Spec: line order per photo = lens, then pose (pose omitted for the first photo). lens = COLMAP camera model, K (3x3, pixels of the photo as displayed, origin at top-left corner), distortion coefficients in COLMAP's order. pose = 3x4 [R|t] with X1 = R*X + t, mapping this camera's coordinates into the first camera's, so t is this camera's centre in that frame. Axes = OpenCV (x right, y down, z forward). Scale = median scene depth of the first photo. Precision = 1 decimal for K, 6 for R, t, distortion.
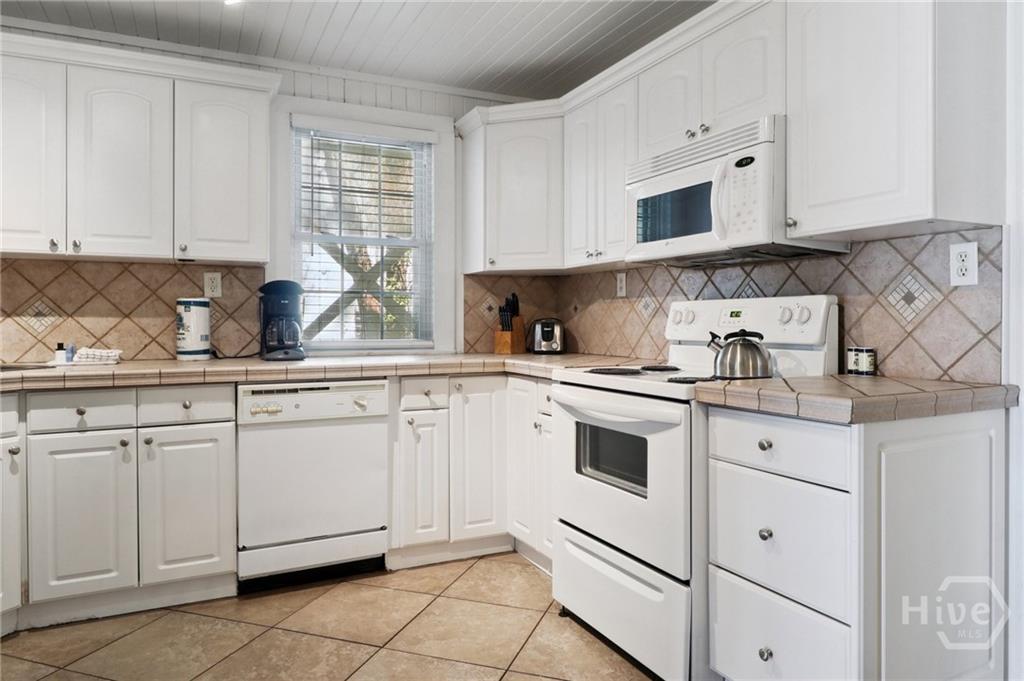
lens RADIAL K [[663.3, 0, 511.0], [0, 663.3, 331.6], [0, 0, 1]] dist [-0.000112, -0.000763]
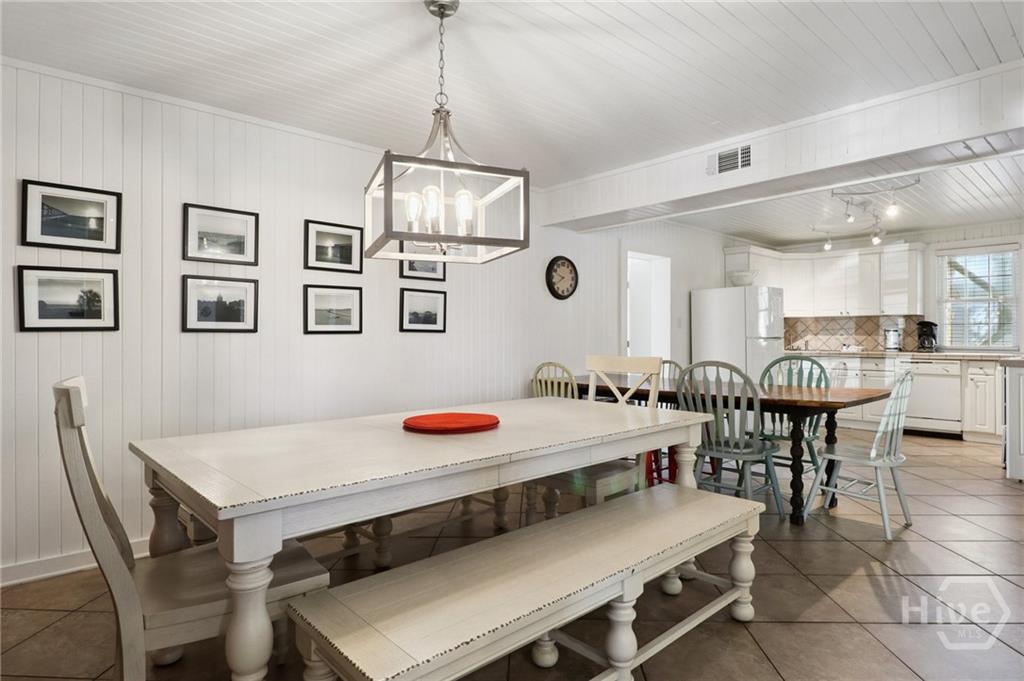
lens RADIAL K [[564.0, 0, 511.5], [0, 564.0, 334.3], [0, 0, 1]] dist [0.003400, 0.000140]
pose [[0.281658, 0.002096, -0.959513, 1.343162], [-0.008413, 0.999965, -0.000285, -0.013369], [0.959478, 0.008152, 0.281666, -1.187559]]
